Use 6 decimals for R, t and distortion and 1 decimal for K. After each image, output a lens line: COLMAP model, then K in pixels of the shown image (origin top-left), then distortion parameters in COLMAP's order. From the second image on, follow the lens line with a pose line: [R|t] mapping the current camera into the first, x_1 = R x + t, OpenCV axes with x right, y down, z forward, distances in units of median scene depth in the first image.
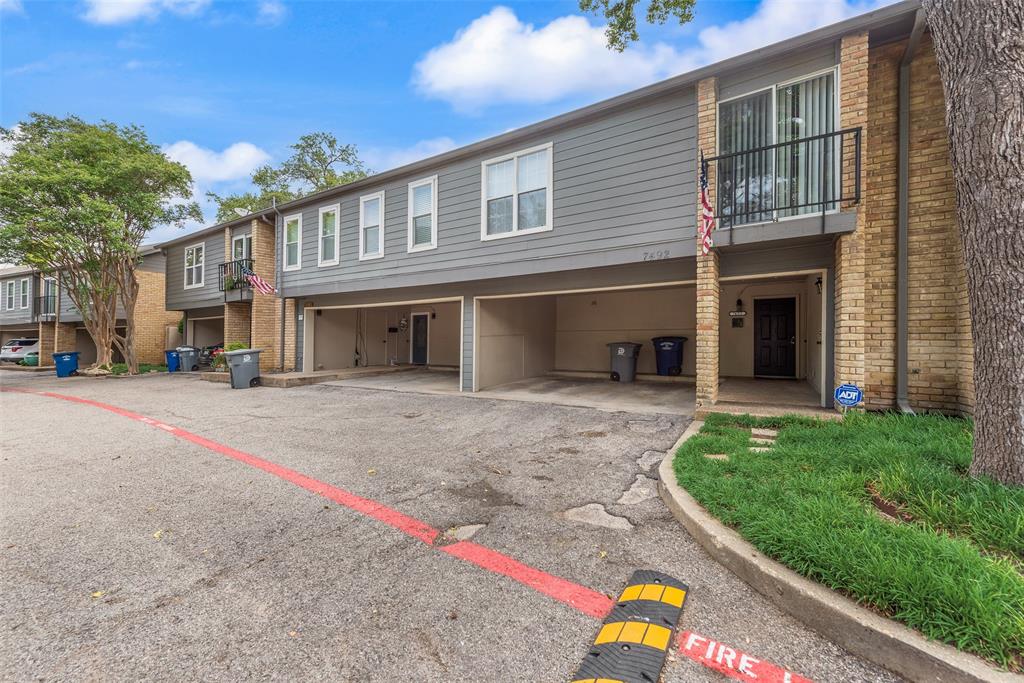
lens RADIAL K [[402.8, 0, 508.4], [0, 402.8, 347.3], [0, 0, 1]] dist [0.011340, -0.005709]
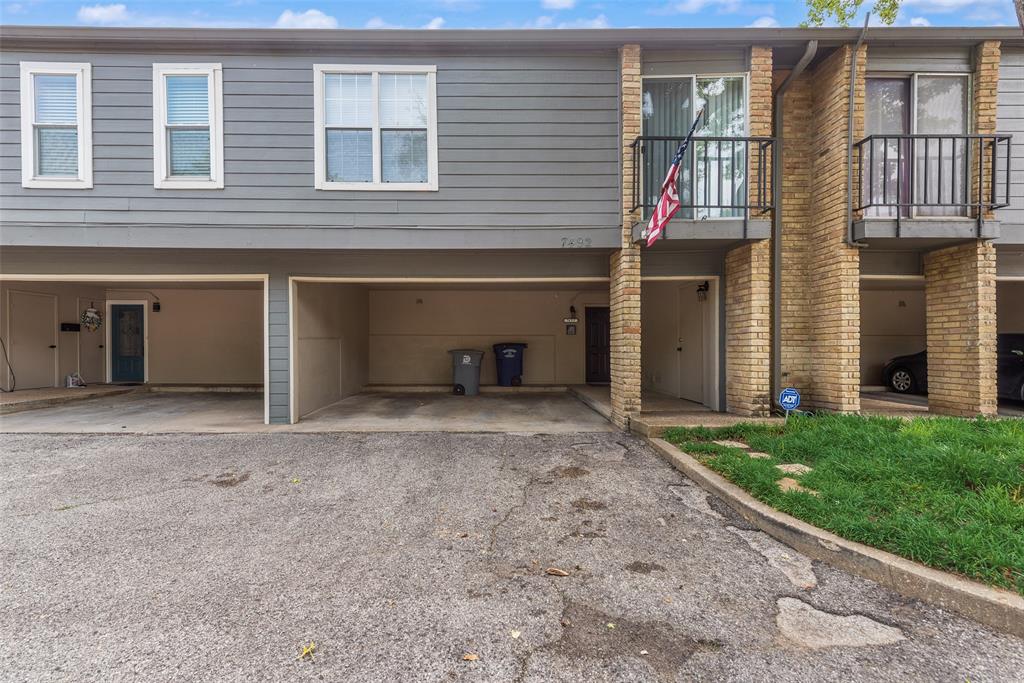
lens RADIAL K [[441.4, 0, 511.5], [0, 441.4, 365.5], [0, 0, 1]] dist [0.007961, -0.000694]
pose [[0.848991, -0.014990, 0.528195, -0.198234], [0.004205, 0.999758, 0.021615, 0.003924], [-0.528391, -0.016130, 0.848848, 0.255909]]
